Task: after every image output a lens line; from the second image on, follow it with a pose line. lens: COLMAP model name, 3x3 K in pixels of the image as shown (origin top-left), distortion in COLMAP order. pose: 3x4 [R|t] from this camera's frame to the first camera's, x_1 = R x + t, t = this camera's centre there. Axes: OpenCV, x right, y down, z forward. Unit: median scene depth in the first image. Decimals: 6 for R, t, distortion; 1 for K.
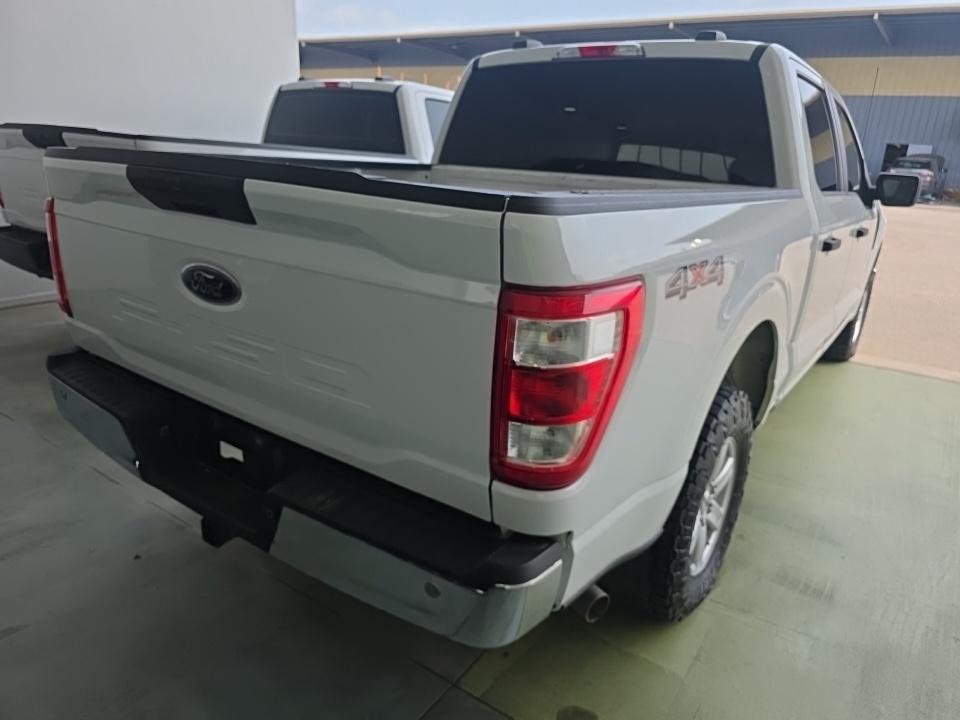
lens RADIAL K [[656.0, 0, 481.3], [0, 656.0, 344.3], [0, 0, 1]] dist [0.064616, -0.059092]
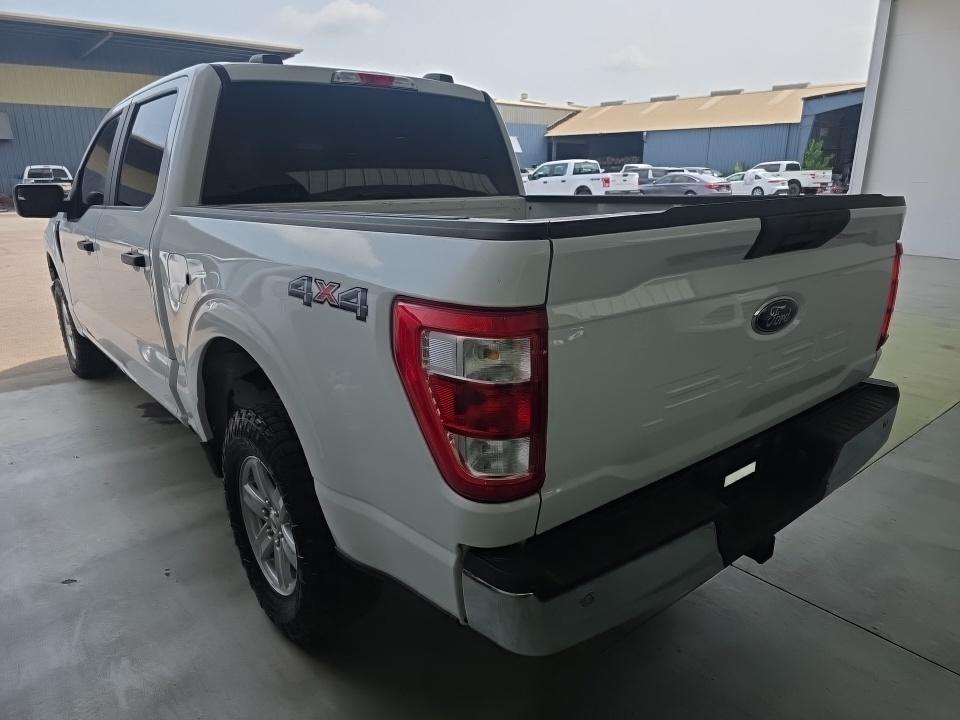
lens RADIAL K [[645.6, 0, 480.0], [0, 645.6, 360.0], [0, 0, 1]] dist [0.063107, -0.060755]
pose [[0.263712, -0.314950, 0.911736, -0.908279], [0.296069, 0.925999, 0.234241, -0.248376], [-0.918041, 0.208165, 0.337444, 0.651595]]
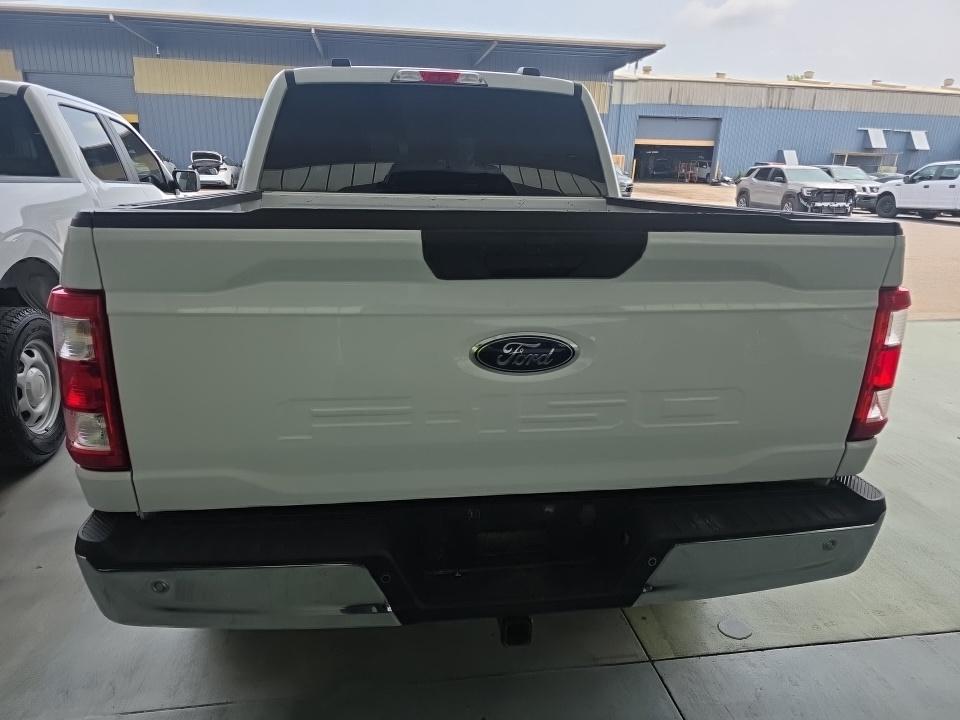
lens RADIAL K [[645.6, 0, 480.0], [0, 645.6, 360.0], [0, 0, 1]] dist [0.063107, -0.060755]
pose [[0.723991, -0.228908, 0.650721, -0.599632], [0.211852, 0.971530, 0.106055, -0.110448], [-0.656472, 0.061073, 0.751874, 0.225092]]
